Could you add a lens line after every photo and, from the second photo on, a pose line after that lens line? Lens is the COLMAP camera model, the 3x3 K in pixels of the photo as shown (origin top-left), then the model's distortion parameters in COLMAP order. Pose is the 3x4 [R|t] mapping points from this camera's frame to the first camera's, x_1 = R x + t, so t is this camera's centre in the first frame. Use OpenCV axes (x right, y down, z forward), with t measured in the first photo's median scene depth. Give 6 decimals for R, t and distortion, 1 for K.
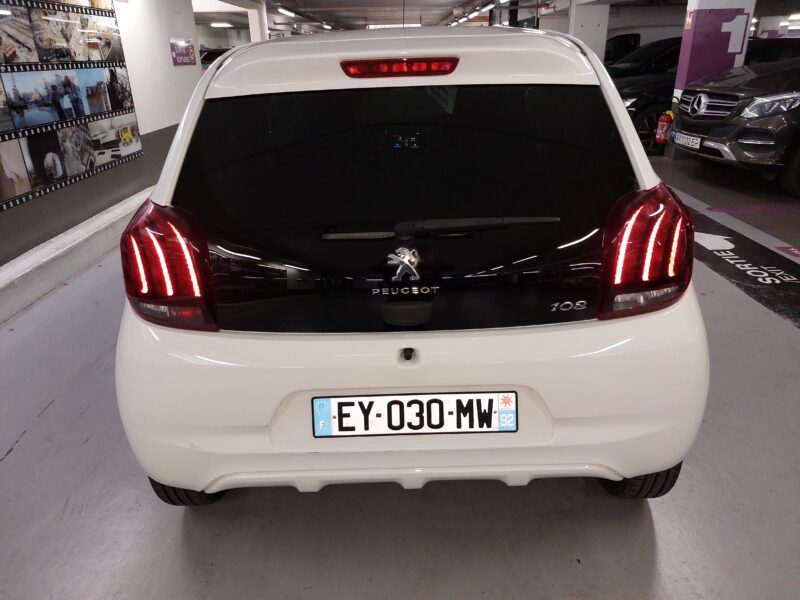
lens RADIAL K [[563.0, 0, 402.9], [0, 563.0, 287.5], [0, 0, 1]] dist [0.074706, -0.055350]
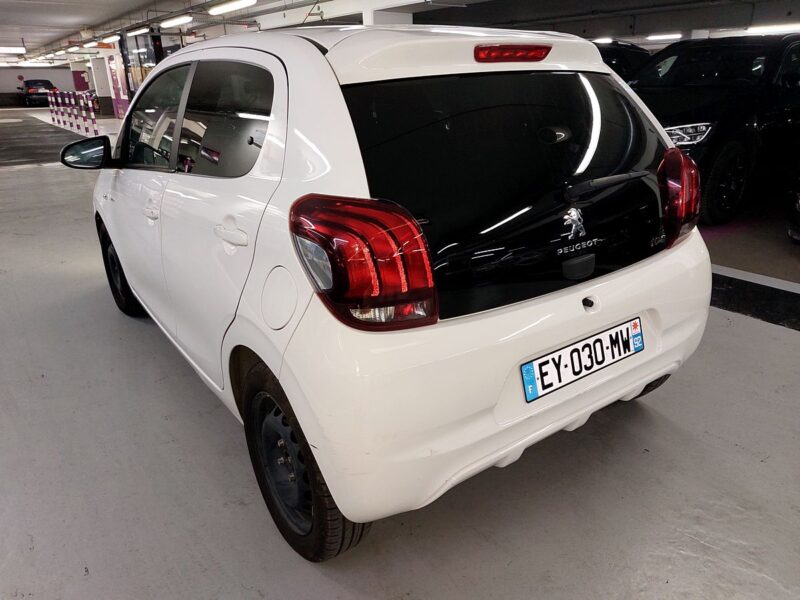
lens RADIAL K [[574.3, 0, 407.7], [0, 574.3, 298.4], [0, 0, 1]] dist [0.058973, -0.045394]
pose [[0.815985, -0.201545, 0.541801, -0.873975], [0.222690, 0.974512, 0.027126, -0.000173], [-0.533459, 0.098520, 0.840069, 0.210701]]
